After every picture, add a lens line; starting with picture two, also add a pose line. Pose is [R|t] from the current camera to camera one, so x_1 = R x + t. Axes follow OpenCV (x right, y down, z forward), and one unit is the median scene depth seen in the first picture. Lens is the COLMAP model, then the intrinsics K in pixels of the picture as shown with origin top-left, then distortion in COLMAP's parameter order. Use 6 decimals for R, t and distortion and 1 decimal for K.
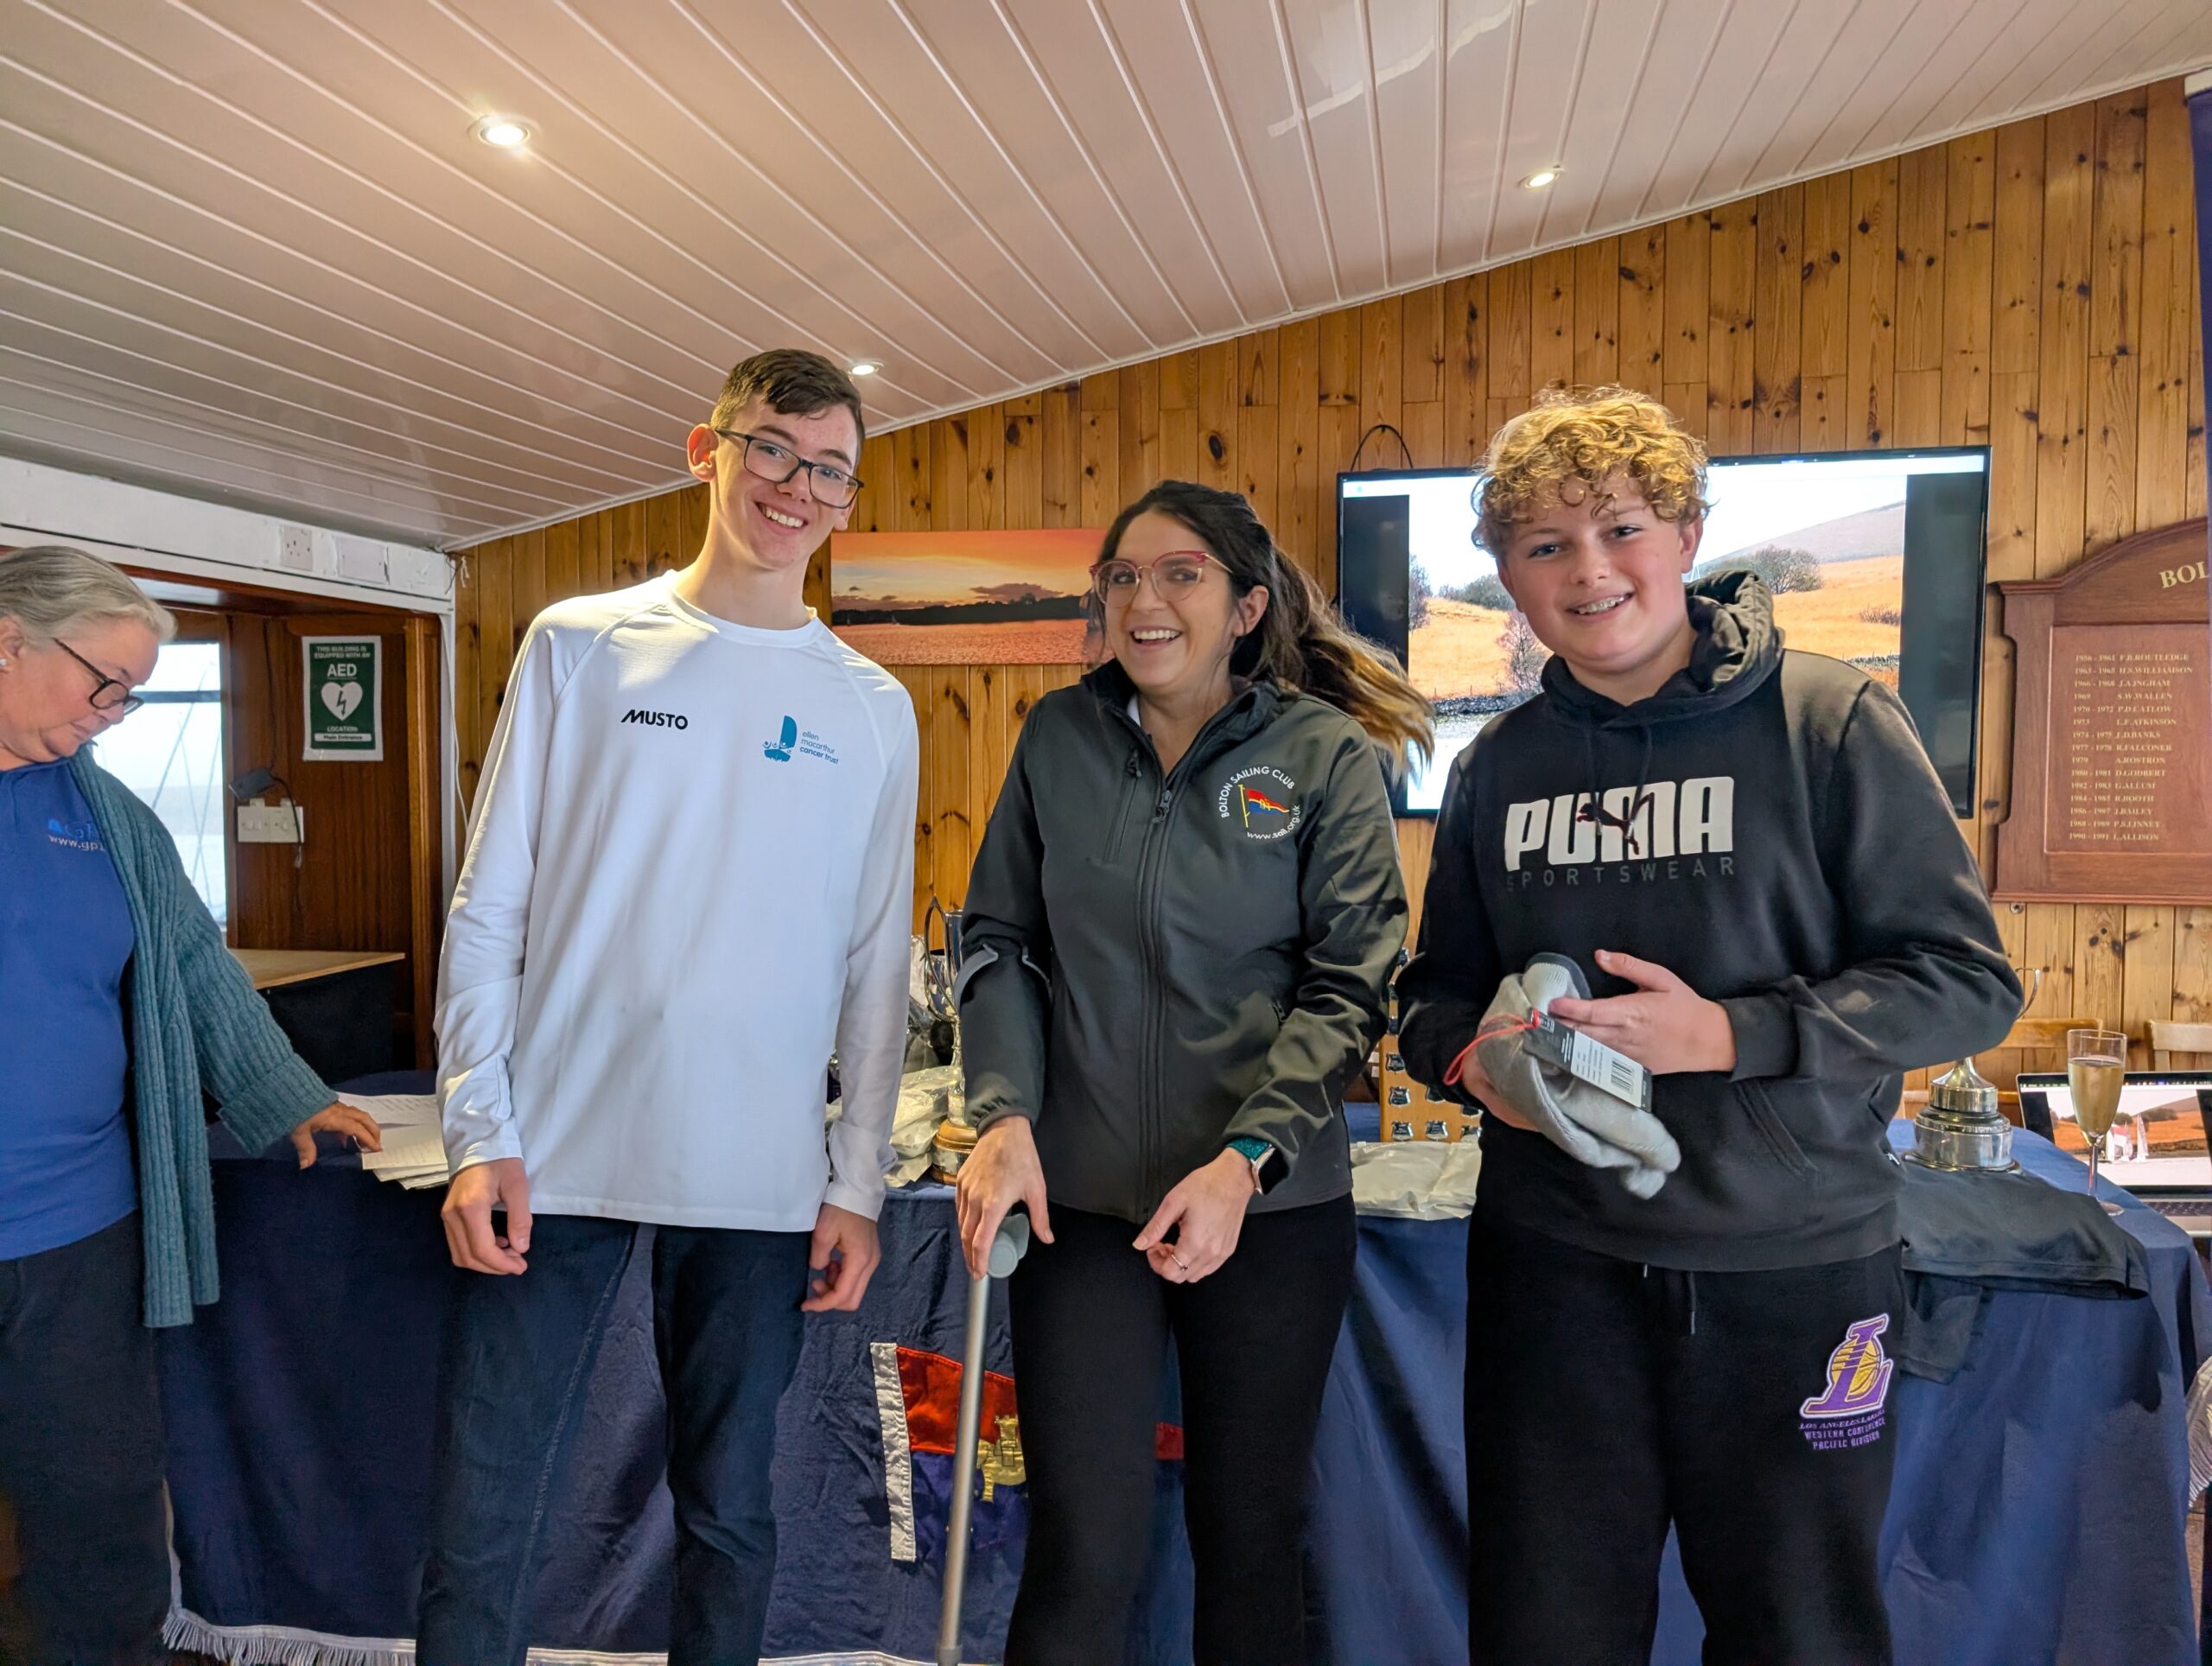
lens RADIAL K [[1586.7, 0, 1129.4], [0, 1586.7, 847.6], [0, 0, 1]] dist [0.019571, -0.018333]
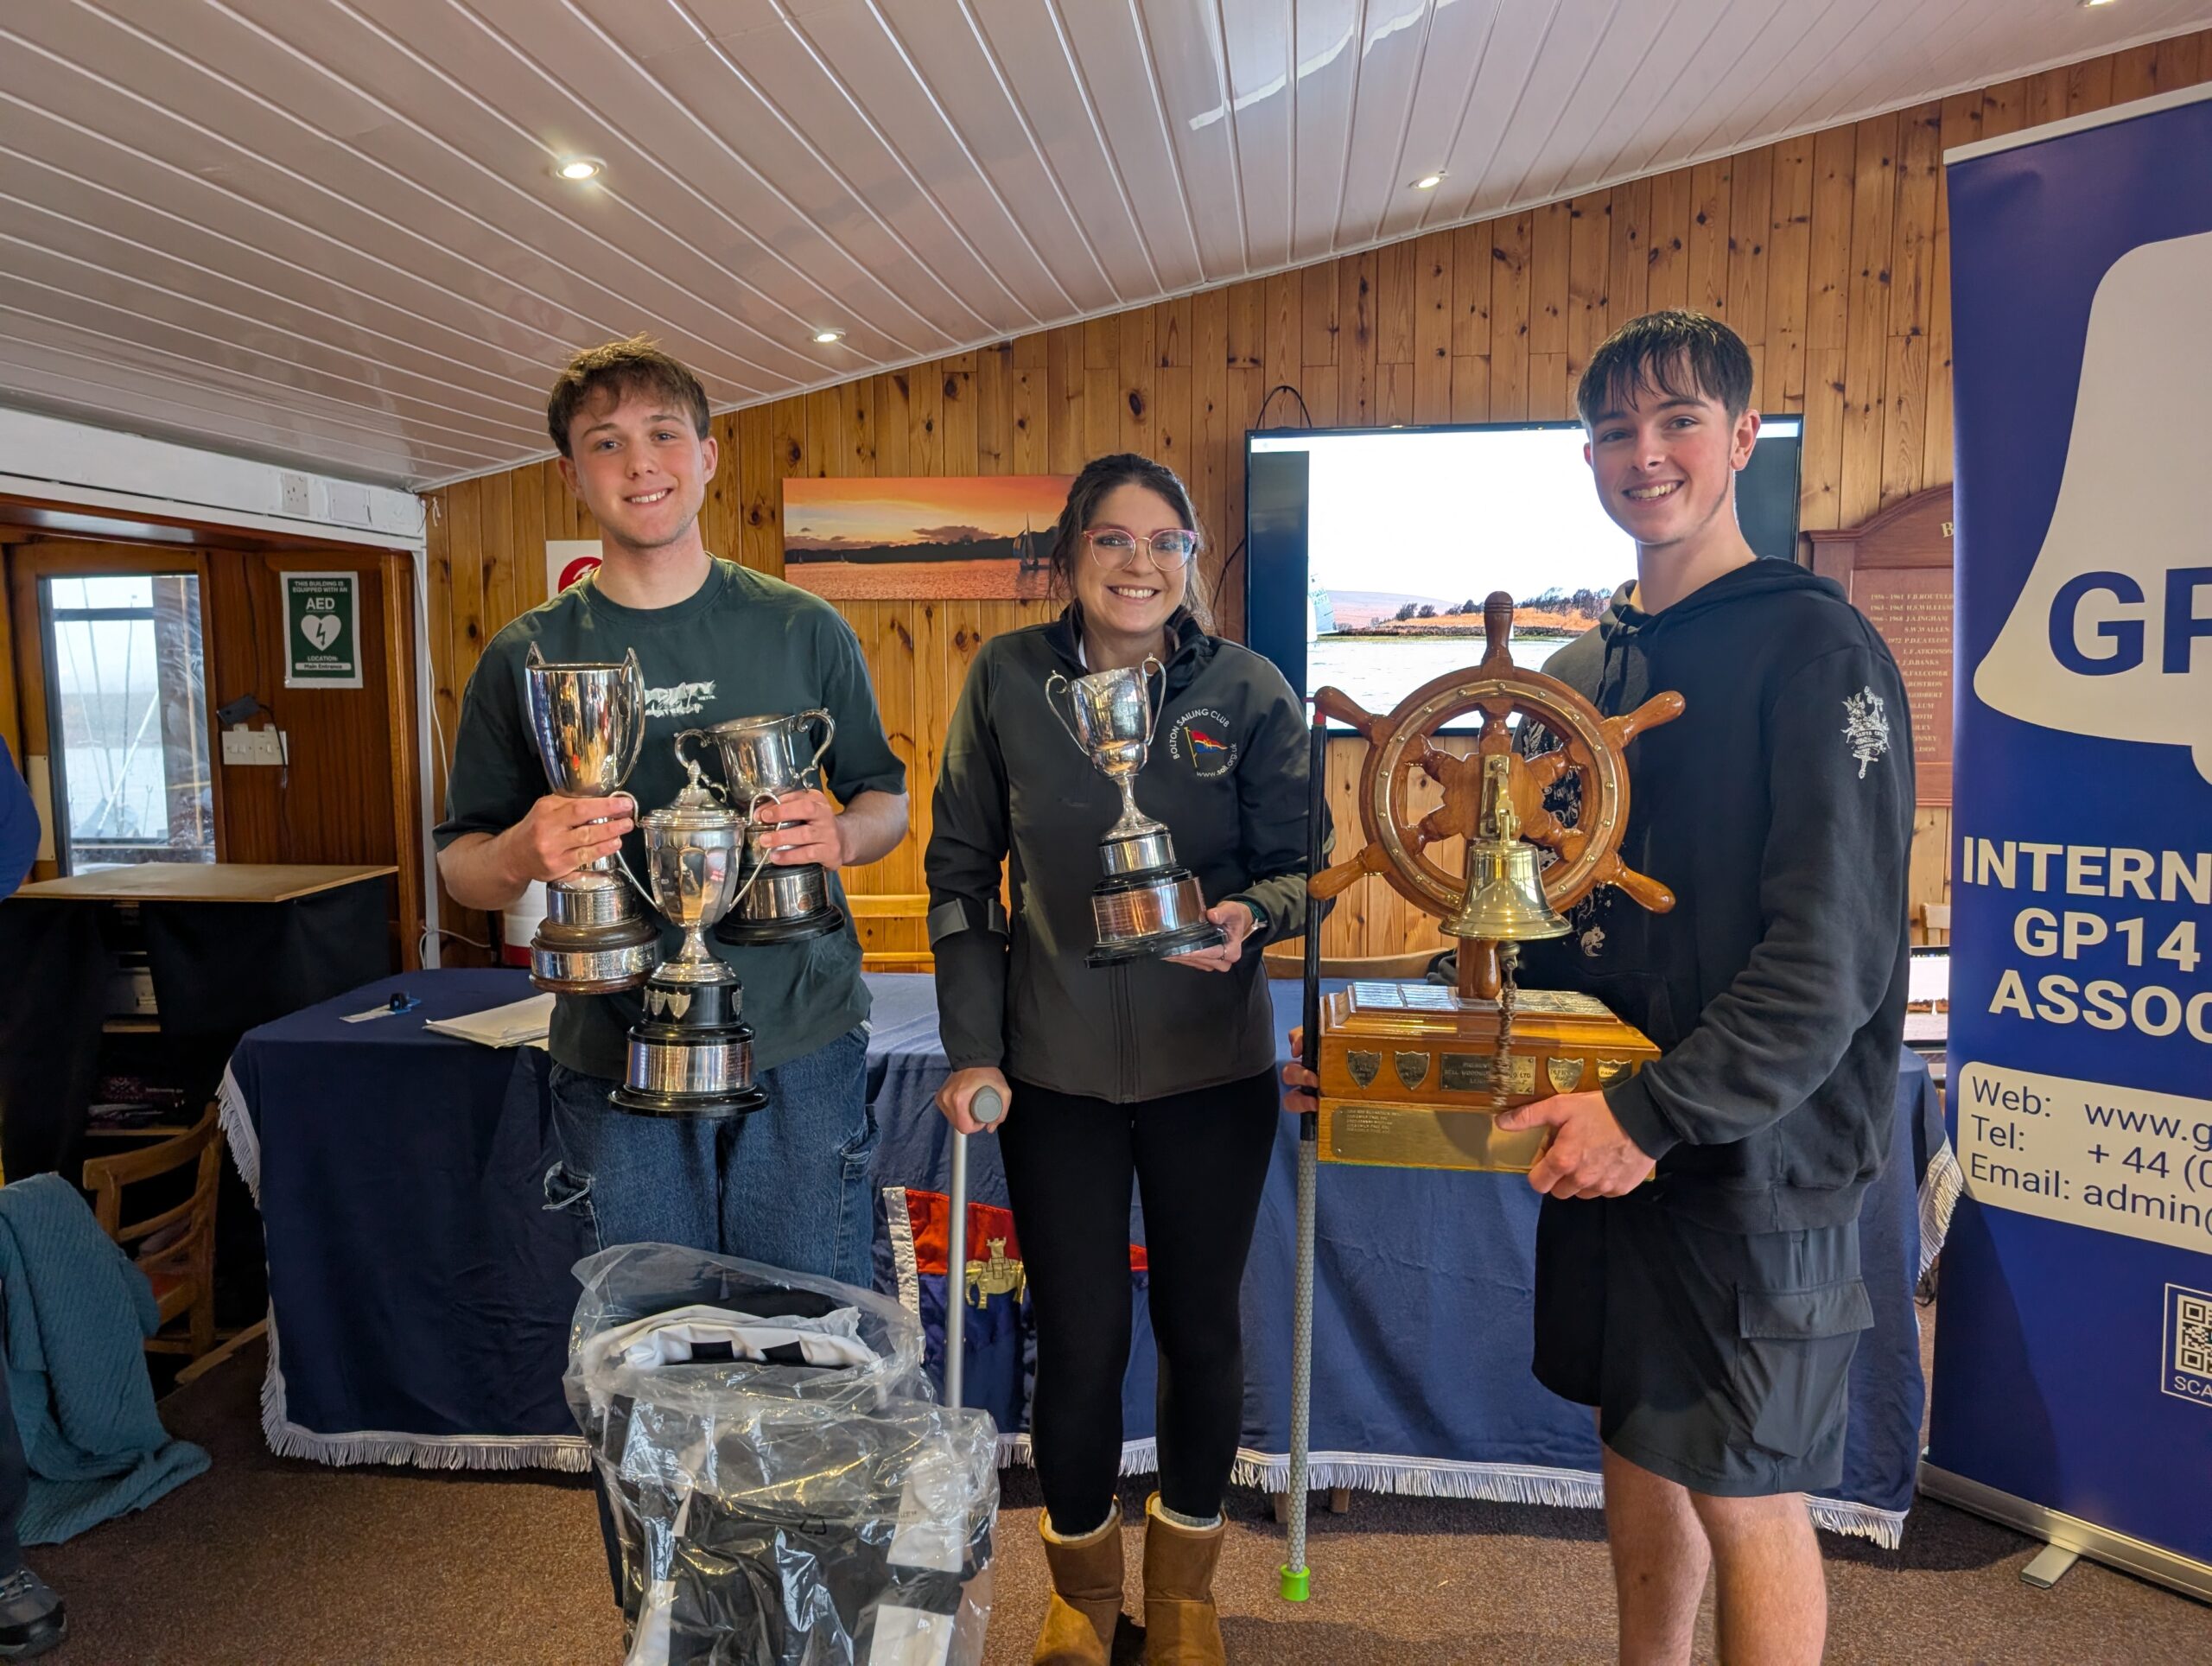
lens RADIAL K [[1586.7, 0, 1100.6], [0, 1586.7, 843.3], [0, 0, 1]] dist [0.019571, -0.018333]
pose [[0.997579, -0.011011, 0.068659, -0.054548], [0.007174, 0.998412, 0.055880, -0.007369], [-0.069166, -0.055252, 0.996074, -0.137367]]
